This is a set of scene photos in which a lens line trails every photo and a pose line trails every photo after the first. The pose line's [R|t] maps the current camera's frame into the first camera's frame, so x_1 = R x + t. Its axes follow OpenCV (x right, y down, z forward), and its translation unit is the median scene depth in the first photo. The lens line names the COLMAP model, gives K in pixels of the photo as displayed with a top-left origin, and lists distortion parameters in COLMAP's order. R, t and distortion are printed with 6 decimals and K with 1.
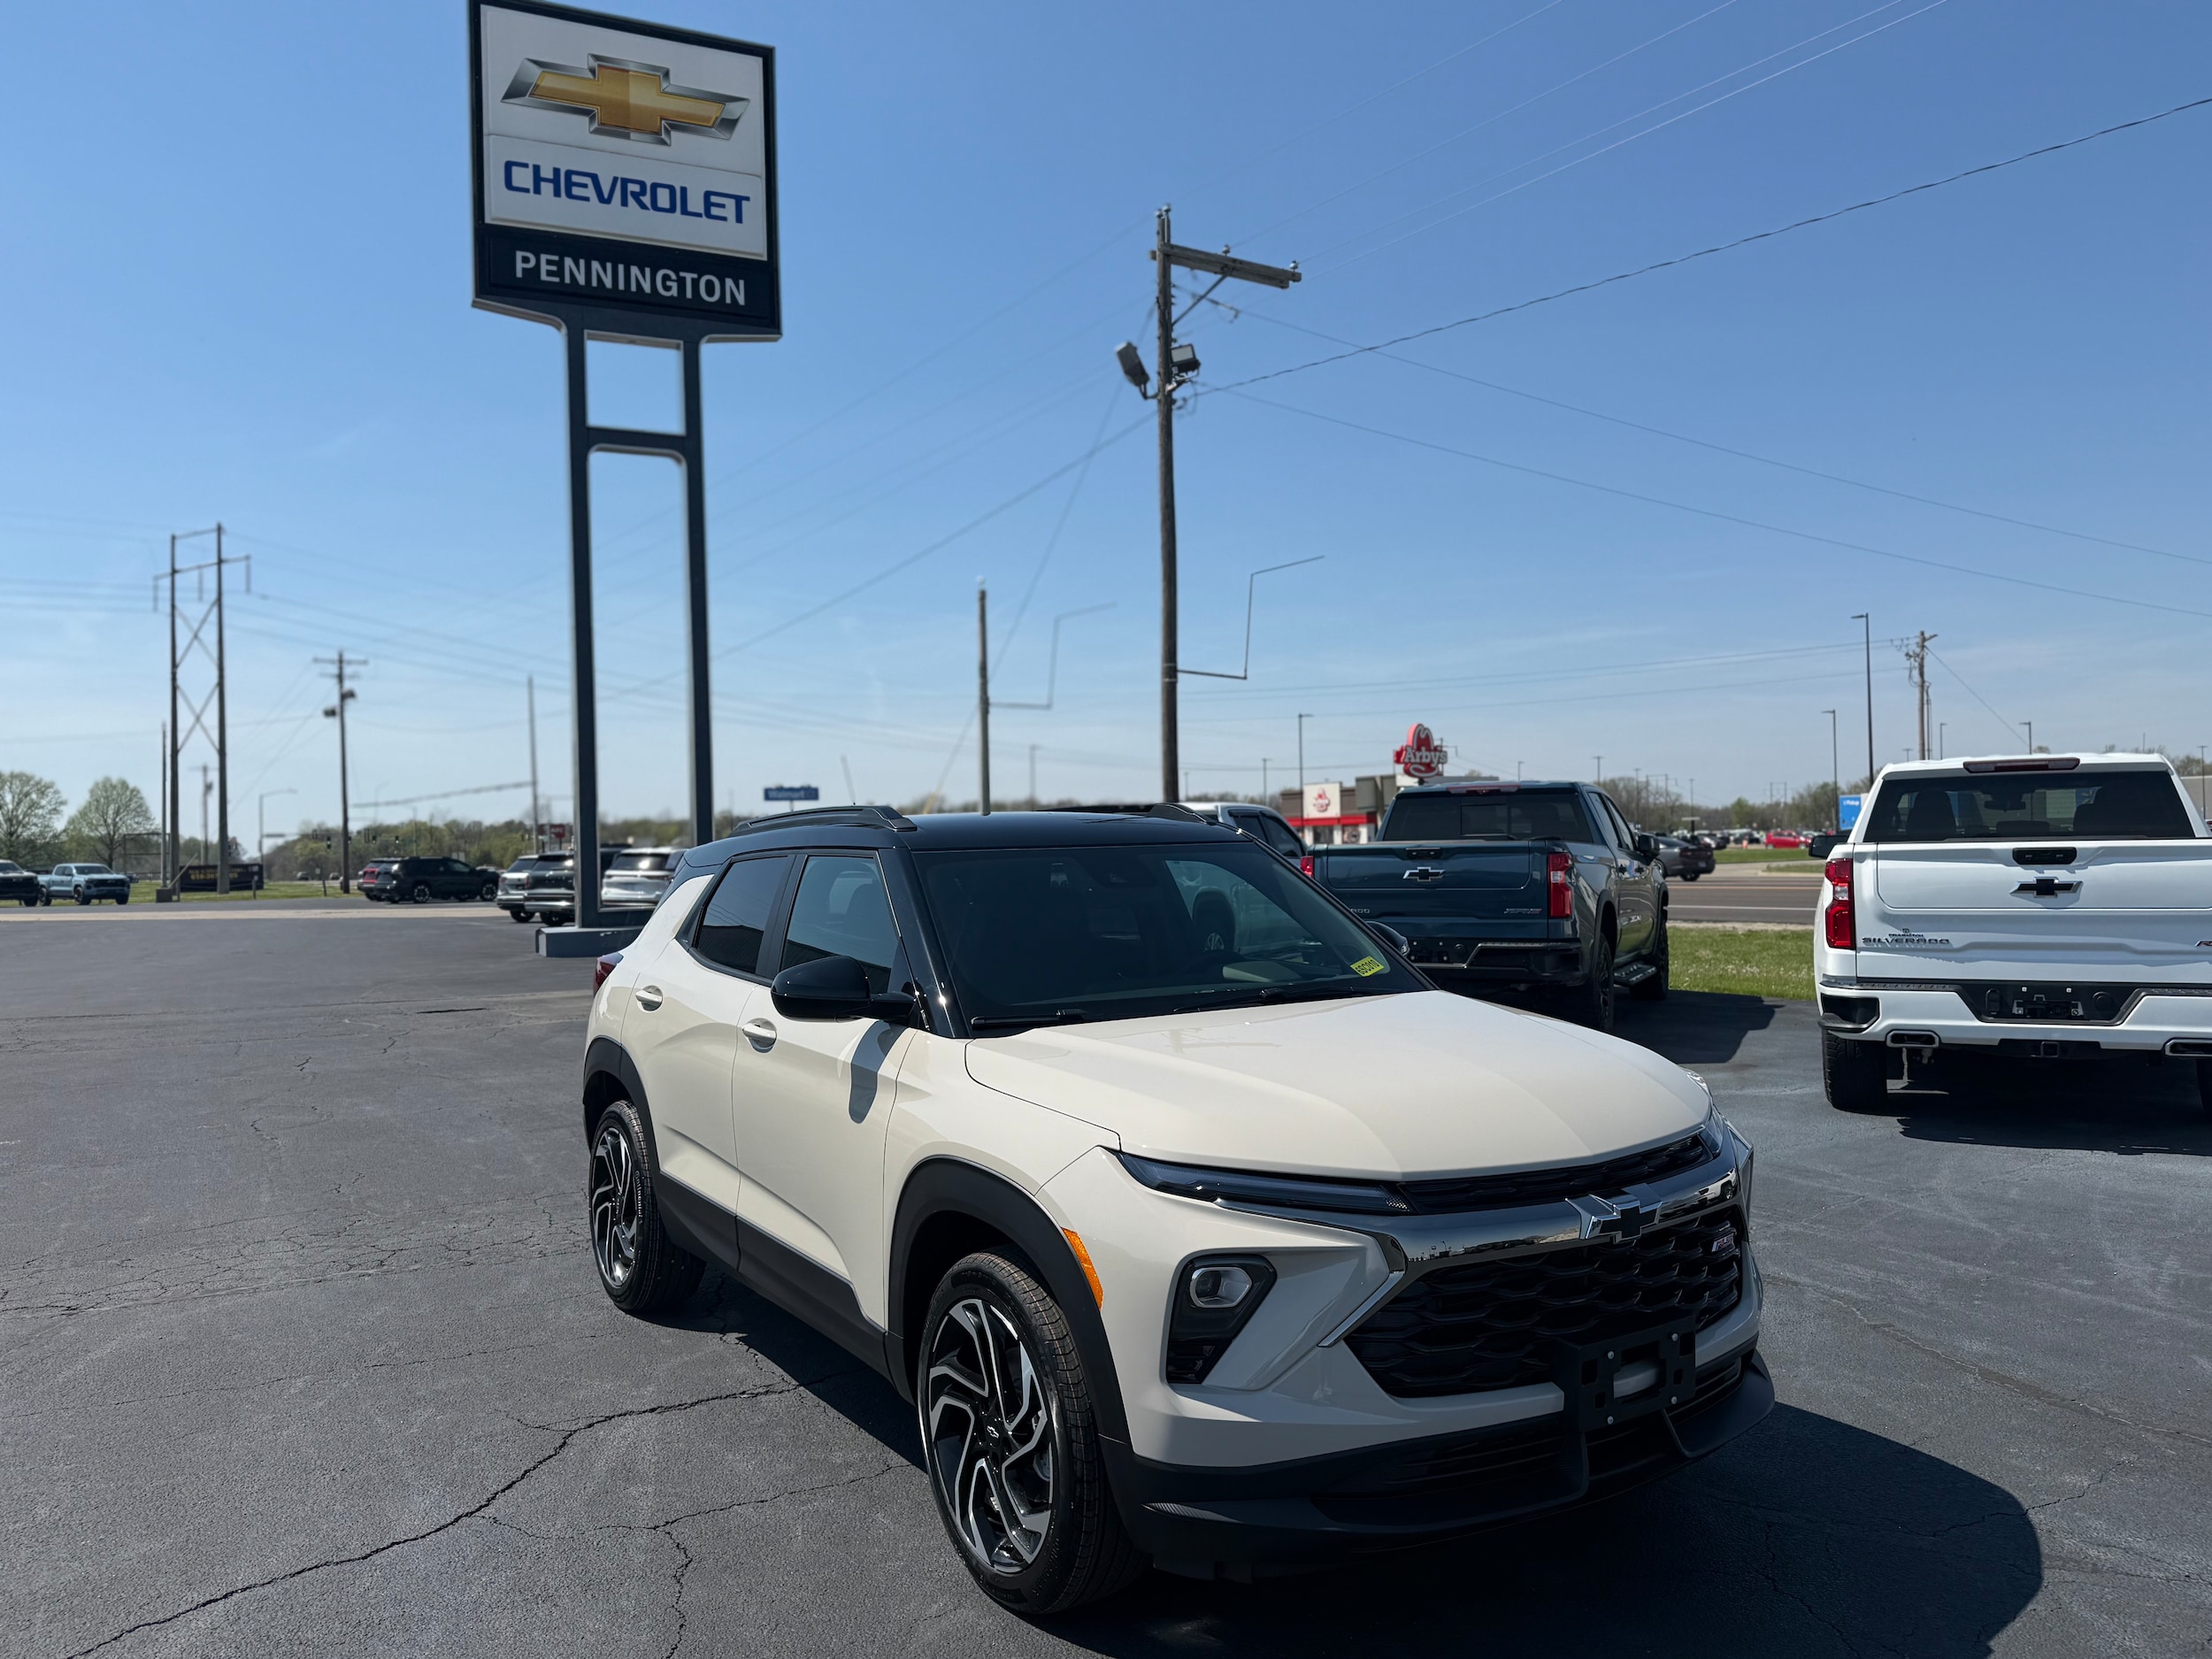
lens RADIAL K [[1641.5, 0, 1126.3], [0, 1641.5, 852.3], [0, 0, 1]] dist [-0.002778, -0.007423]
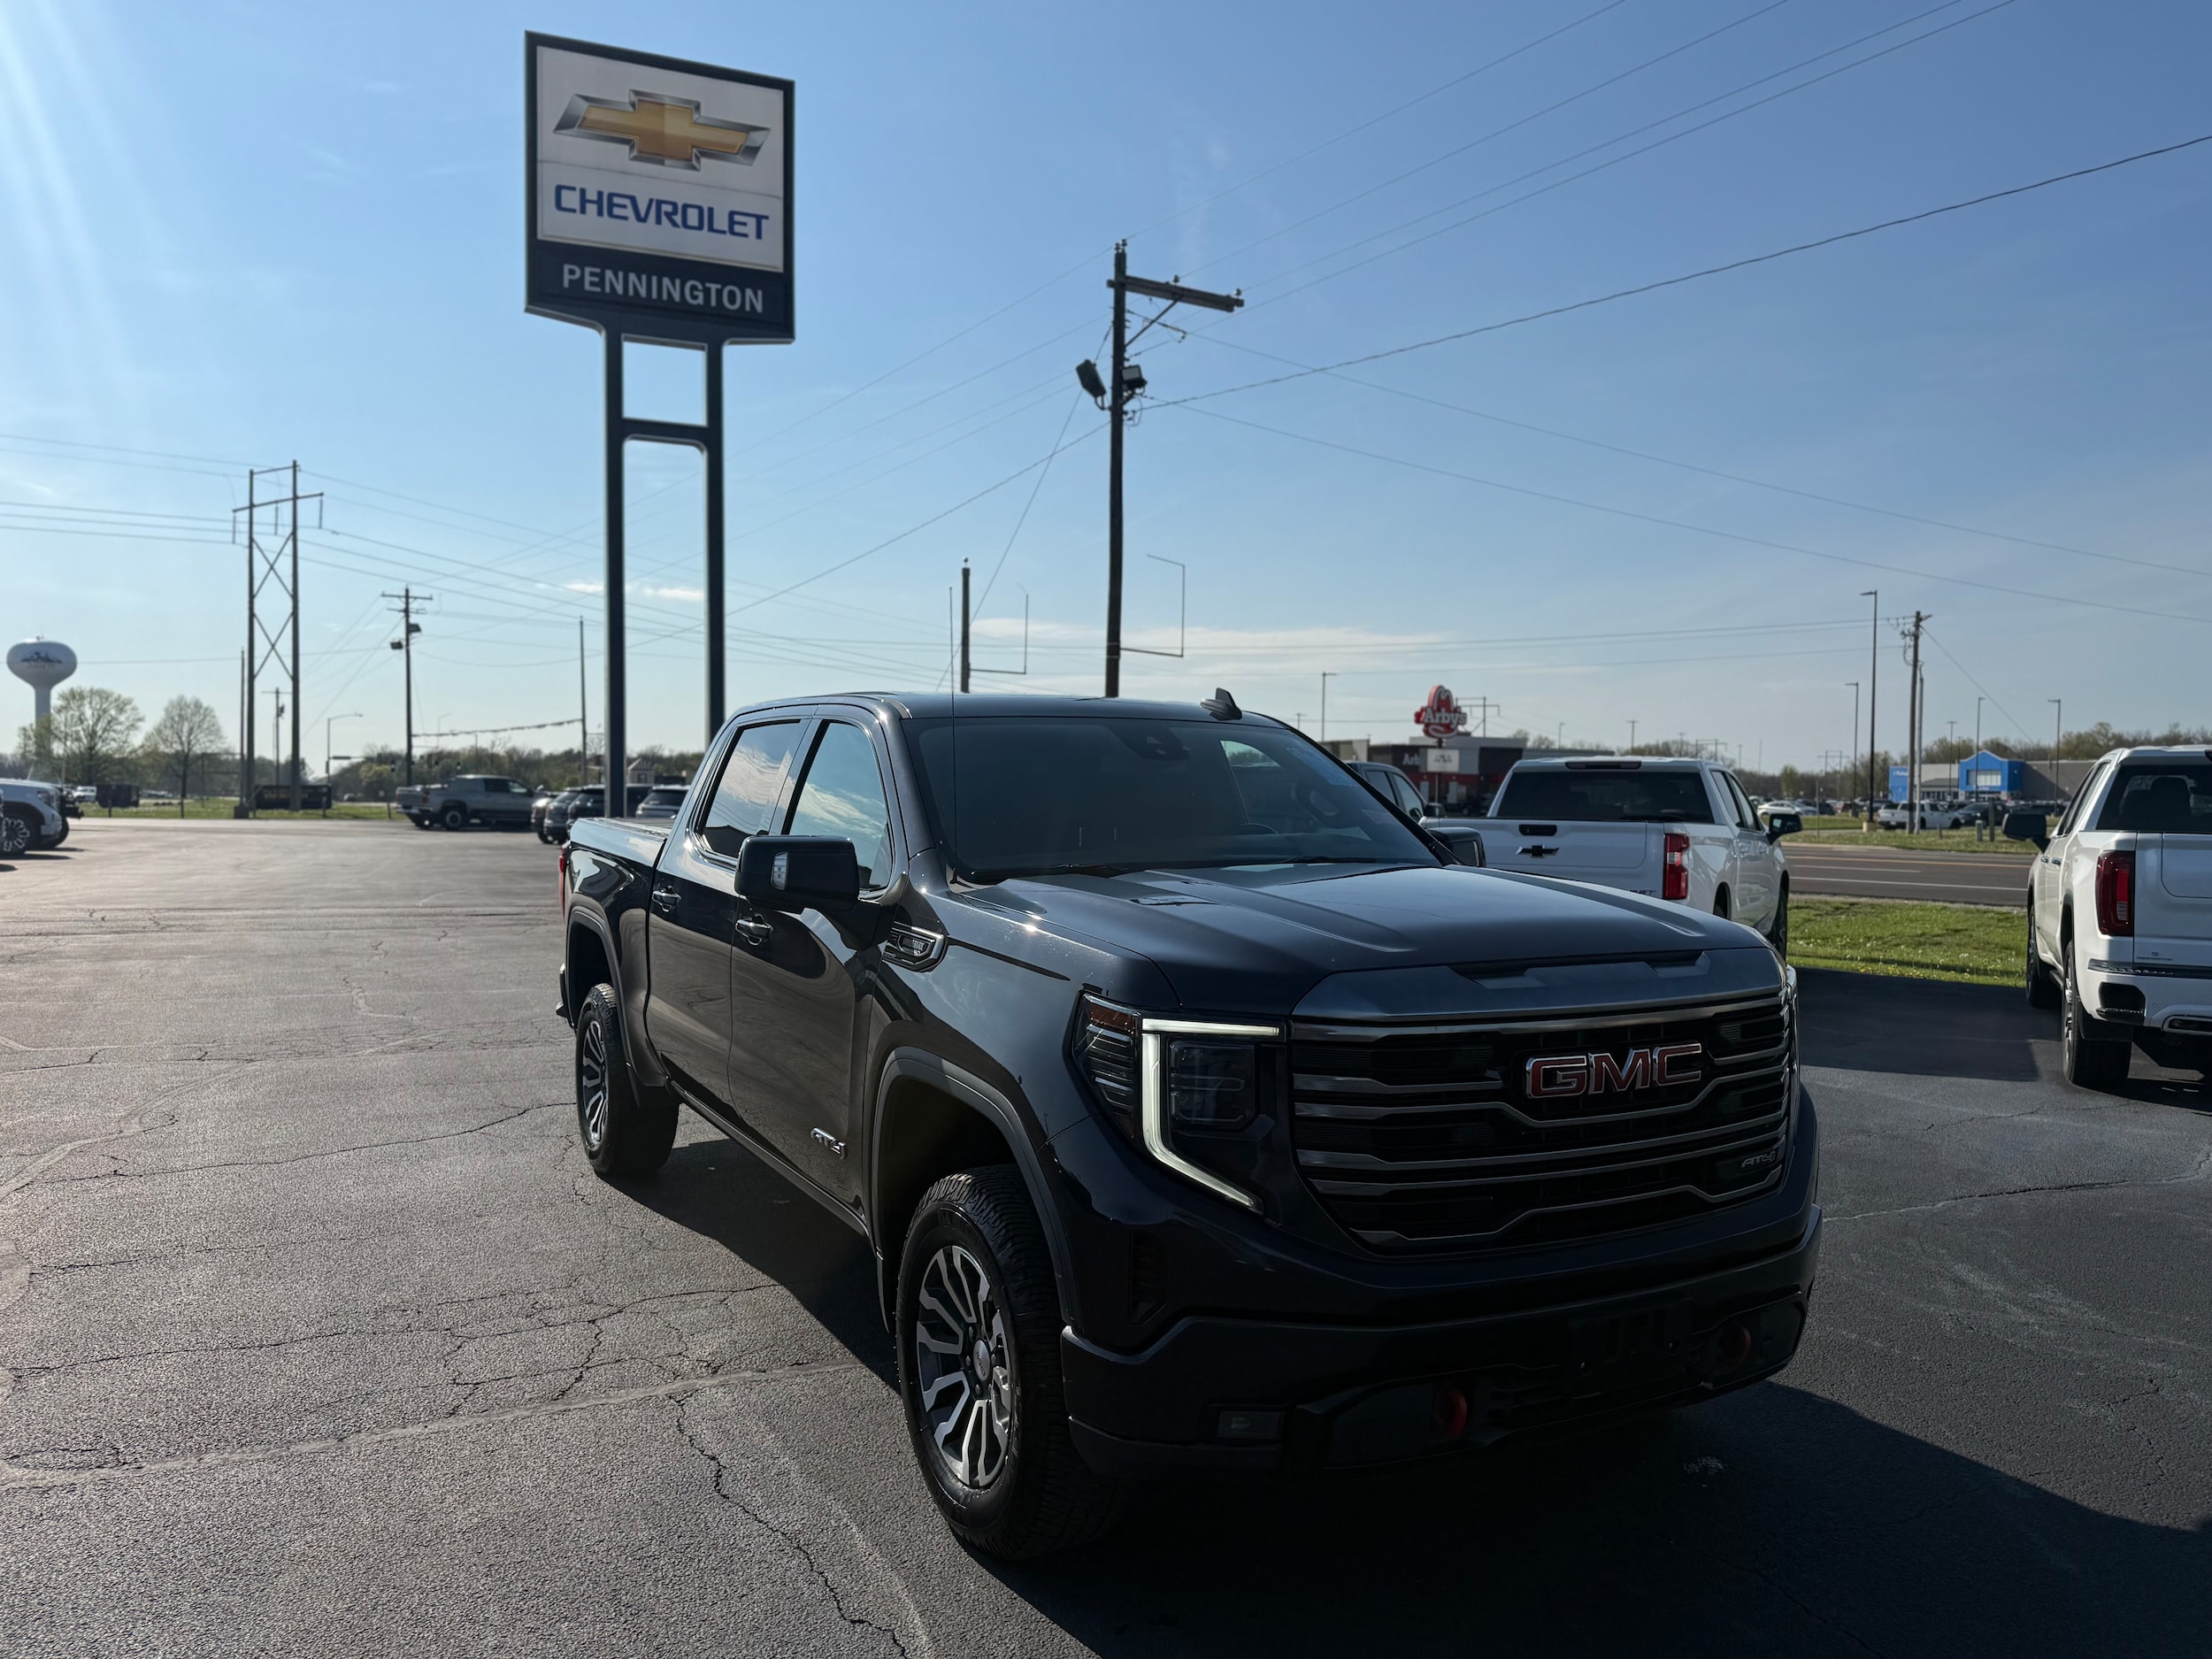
lens RADIAL K [[1690.6, 0, 1145.9], [0, 1690.6, 866.3], [0, 0, 1]] dist [-0.000018, -0.013225]
pose [[0.998941, 0.033409, -0.031625, 0.085374], [-0.032125, 0.998672, 0.040267, -0.005039], [0.032929, -0.039208, 0.998688, -0.182694]]
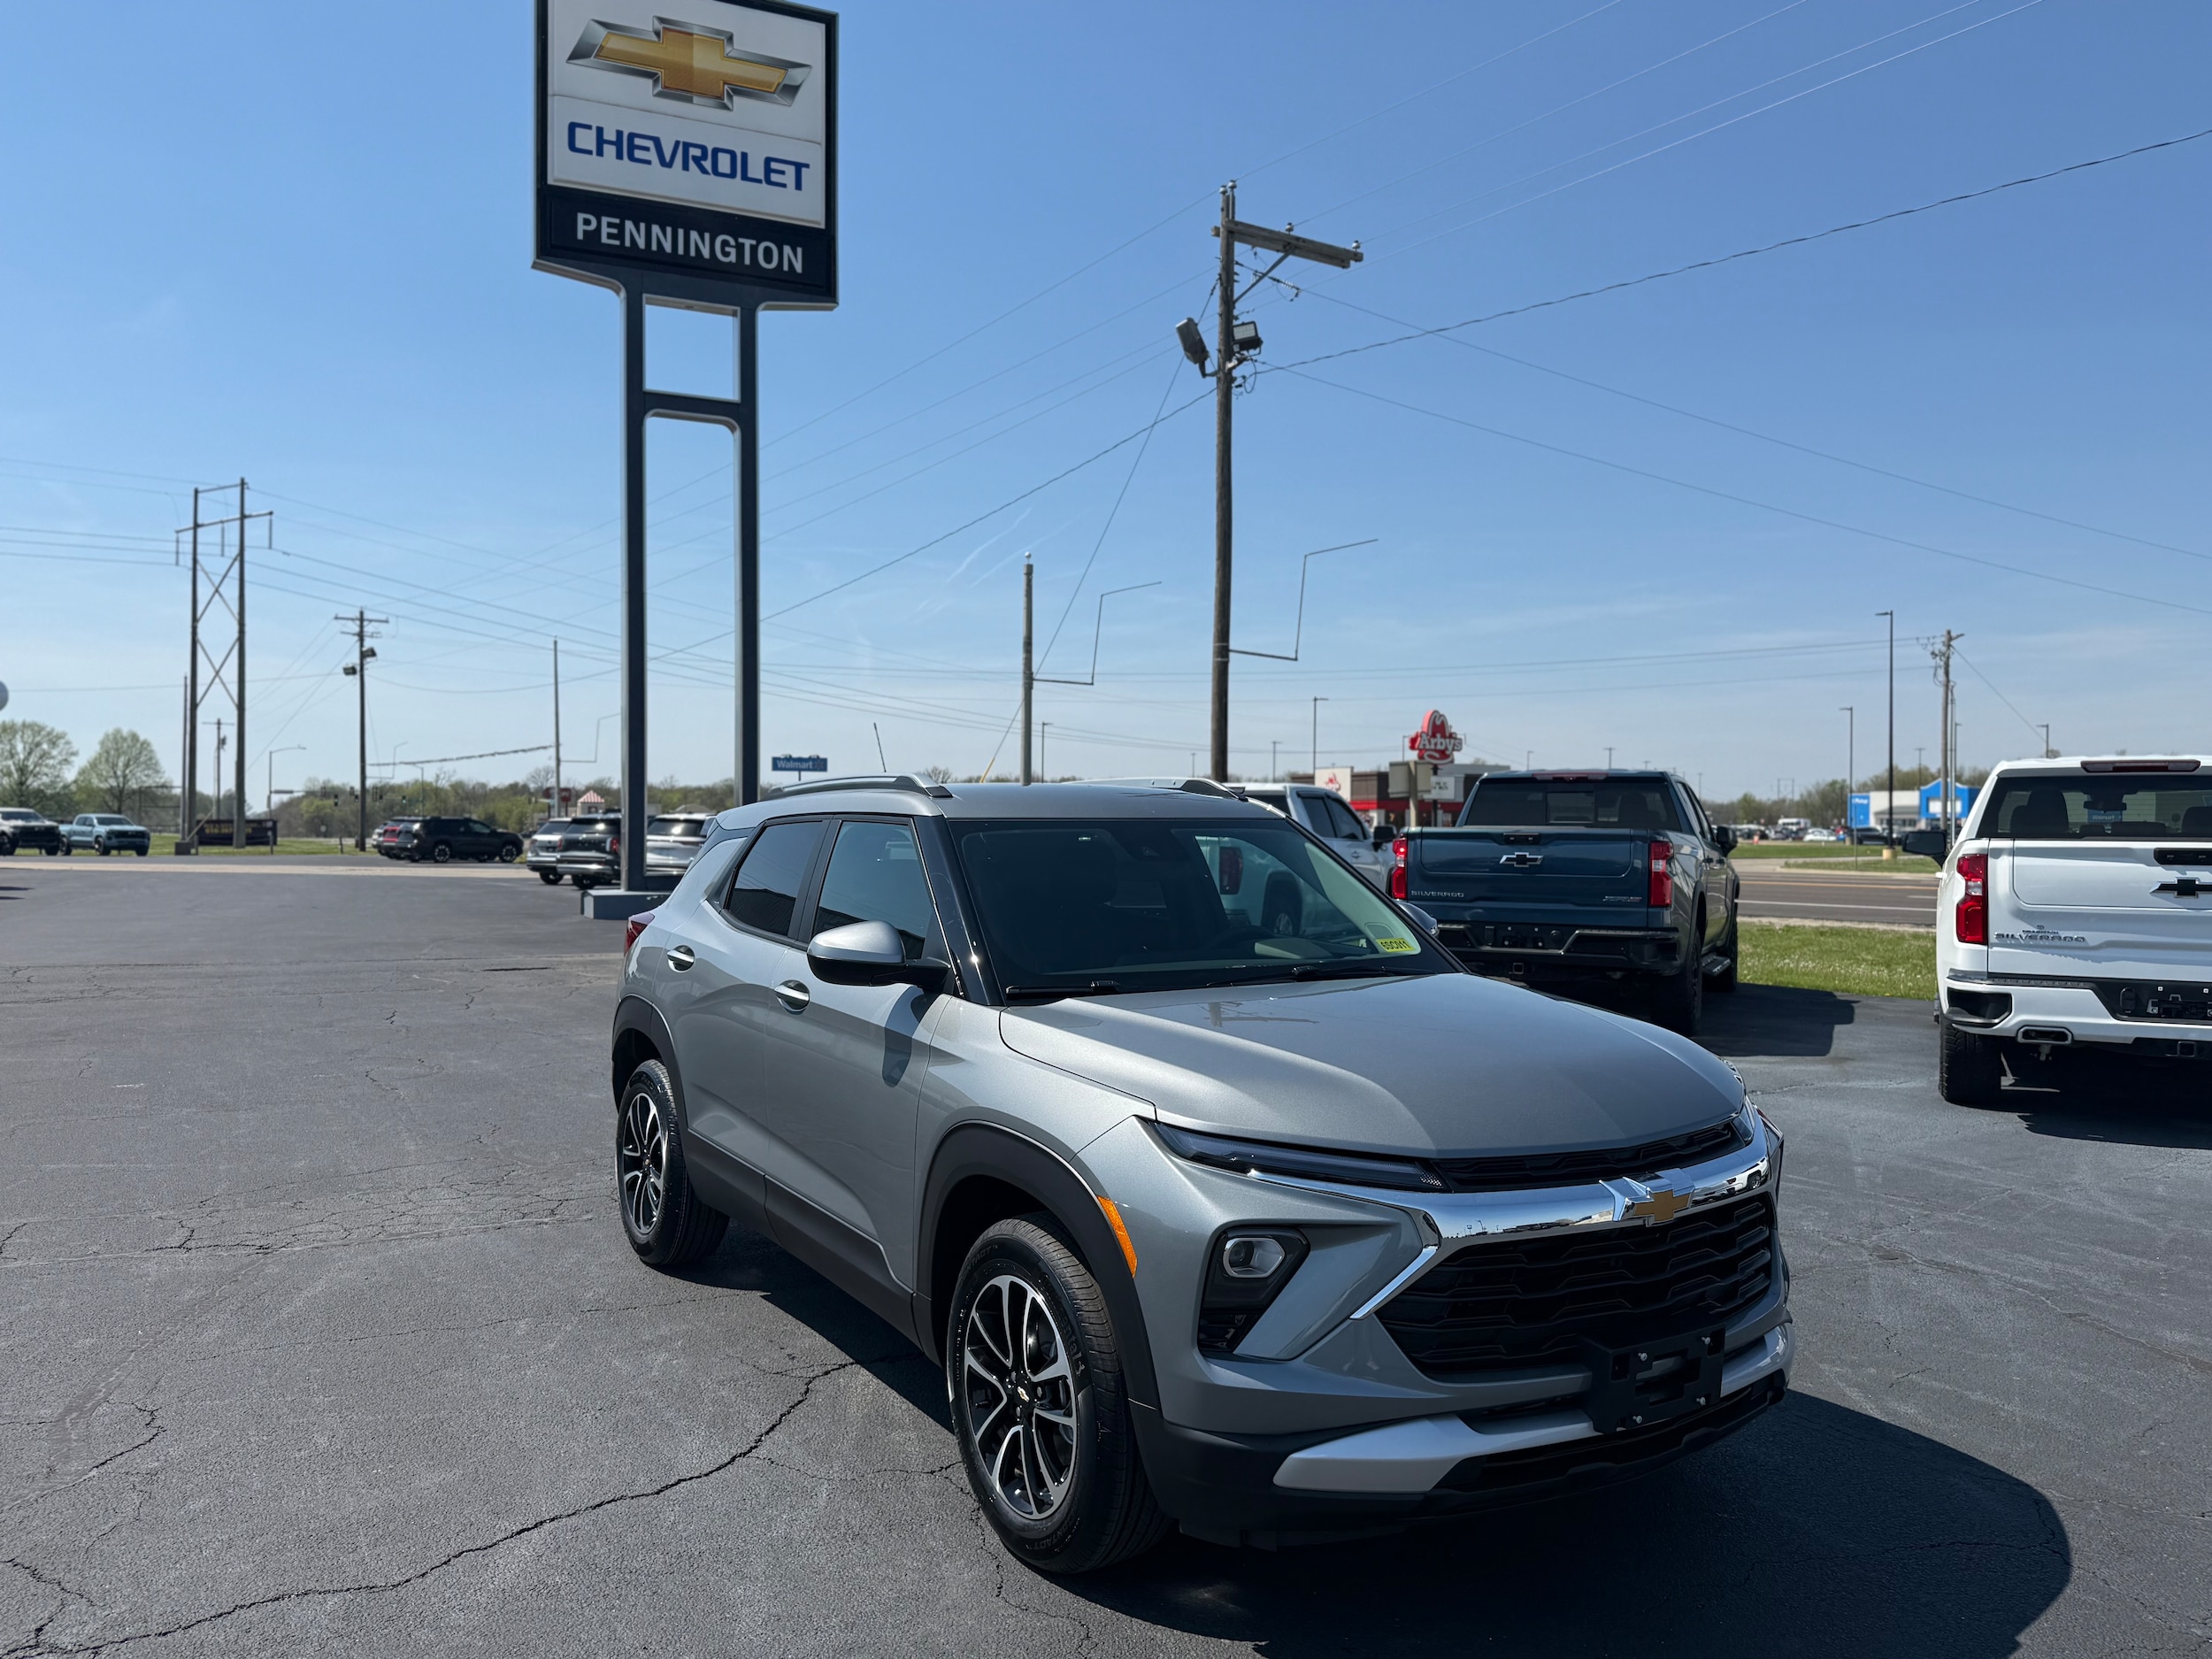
lens RADIAL K [[1645.3, 0, 1101.6], [0, 1645.3, 850.7], [0, 0, 1]] dist [-0.001713, -0.007121]
pose [[0.999587, 0.026997, -0.009820, -0.031410], [-0.026880, 0.999569, 0.011820, 0.001530], [0.010135, -0.011551, 0.999882, -0.003695]]
